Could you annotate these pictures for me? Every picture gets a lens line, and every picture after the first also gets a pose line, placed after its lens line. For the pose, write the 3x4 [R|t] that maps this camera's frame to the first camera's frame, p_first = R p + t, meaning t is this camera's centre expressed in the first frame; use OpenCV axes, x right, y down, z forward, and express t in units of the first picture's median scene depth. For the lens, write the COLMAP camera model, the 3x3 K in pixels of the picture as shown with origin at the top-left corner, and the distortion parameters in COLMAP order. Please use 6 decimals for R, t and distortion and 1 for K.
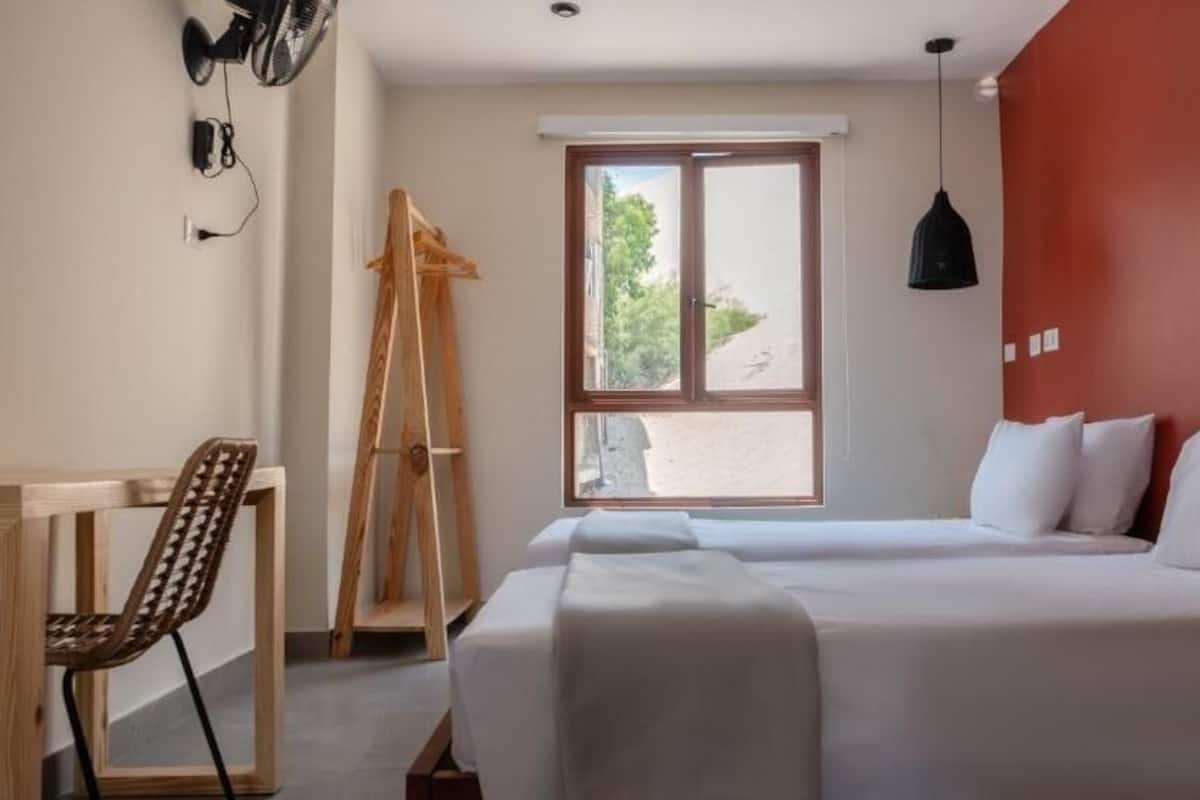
lens RADIAL K [[1077.7, 0, 600.0], [0, 1077.7, 400.0], [0, 0, 1]] dist [-0.019713, -0.007296]
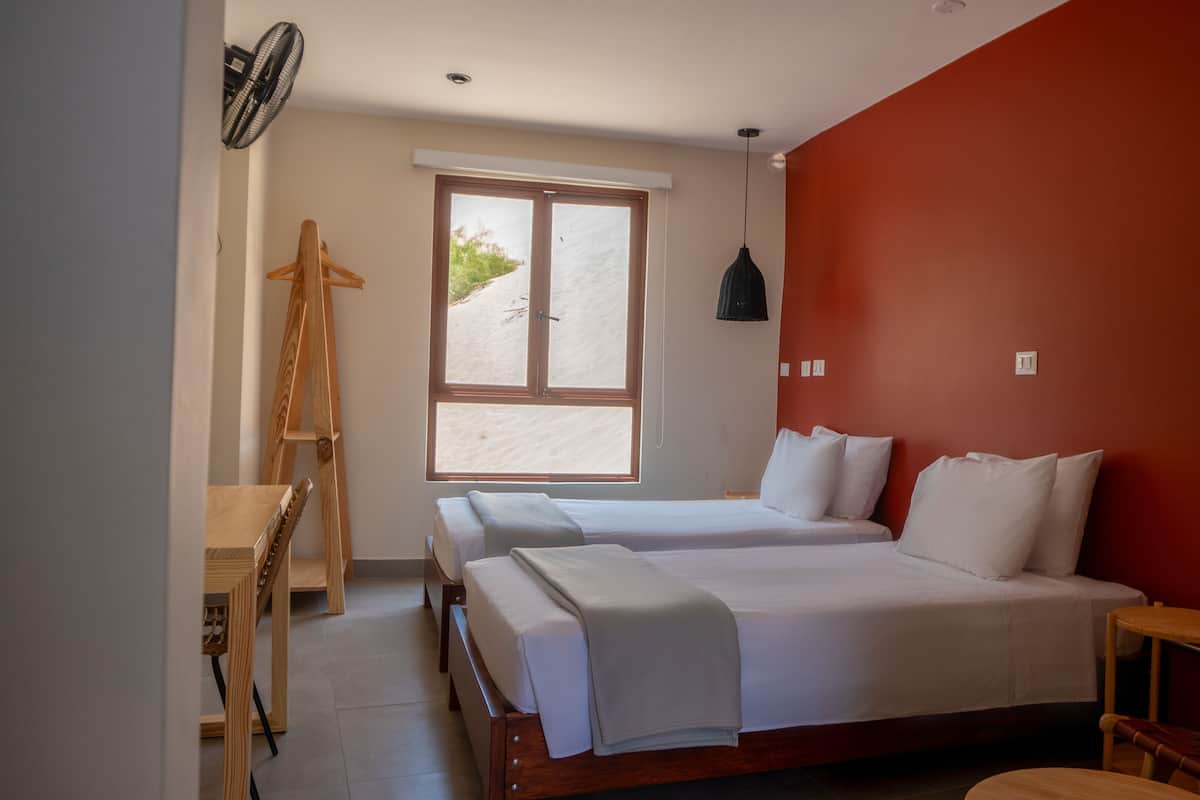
lens RADIAL K [[1077.7, 0, 600.0], [0, 1077.7, 400.0], [0, 0, 1]] dist [-0.019713, -0.007296]
pose [[0.966917, 0.017535, 0.254489, -0.167773], [-0.037015, 0.996721, 0.071958, -0.091602], [-0.252393, -0.078997, 0.964395, -0.210754]]
